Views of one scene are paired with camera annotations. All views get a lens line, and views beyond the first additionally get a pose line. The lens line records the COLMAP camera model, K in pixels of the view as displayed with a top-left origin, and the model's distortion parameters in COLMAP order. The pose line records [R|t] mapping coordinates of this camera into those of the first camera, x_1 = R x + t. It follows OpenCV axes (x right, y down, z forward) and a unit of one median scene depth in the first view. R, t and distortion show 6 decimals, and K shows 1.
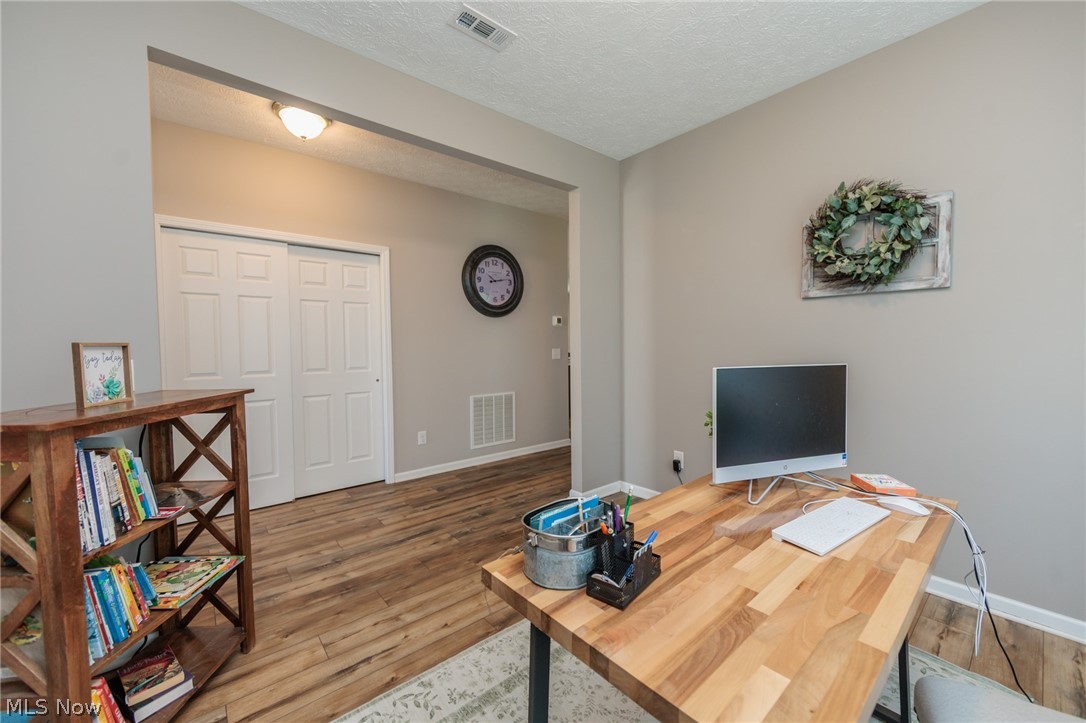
lens RADIAL K [[432.5, 0, 546.7], [0, 432.5, 359.6], [0, 0, 1]] dist [-0.002458, -0.000366]
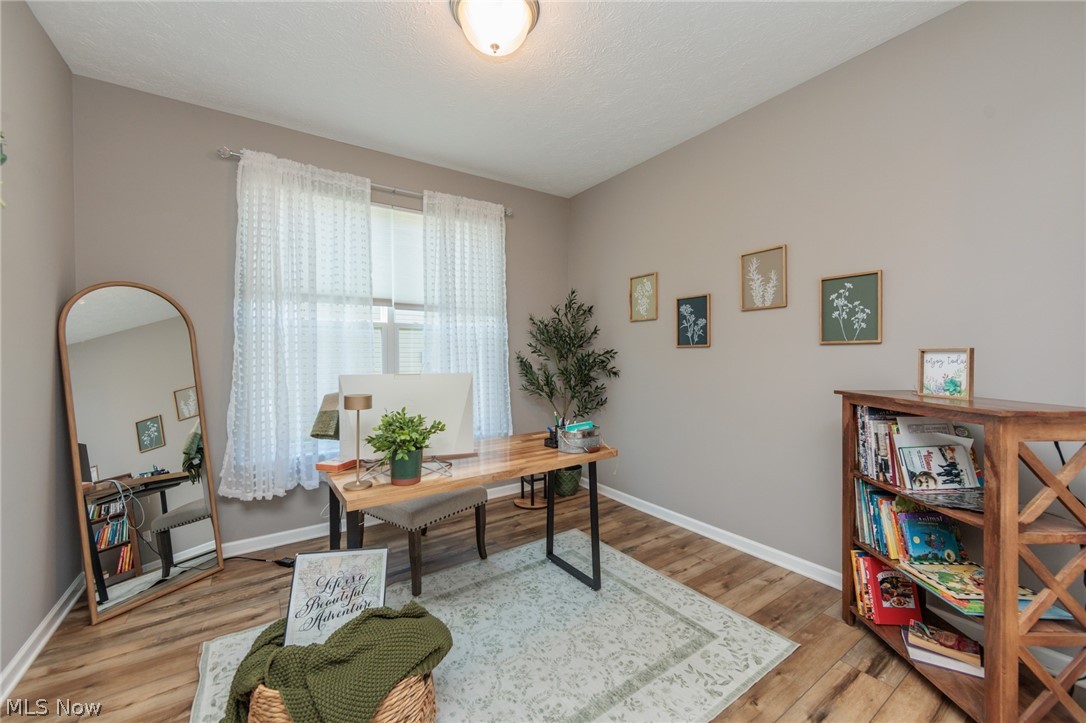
lens RADIAL K [[432.5, 0, 546.7], [0, 432.5, 359.6], [0, 0, 1]] dist [-0.002458, -0.000366]
pose [[-0.995277, 0.013627, 0.096114, -0.000208], [0.018082, 0.998795, 0.045635, -0.076892], [-0.095376, 0.047158, -0.994324, 2.156786]]
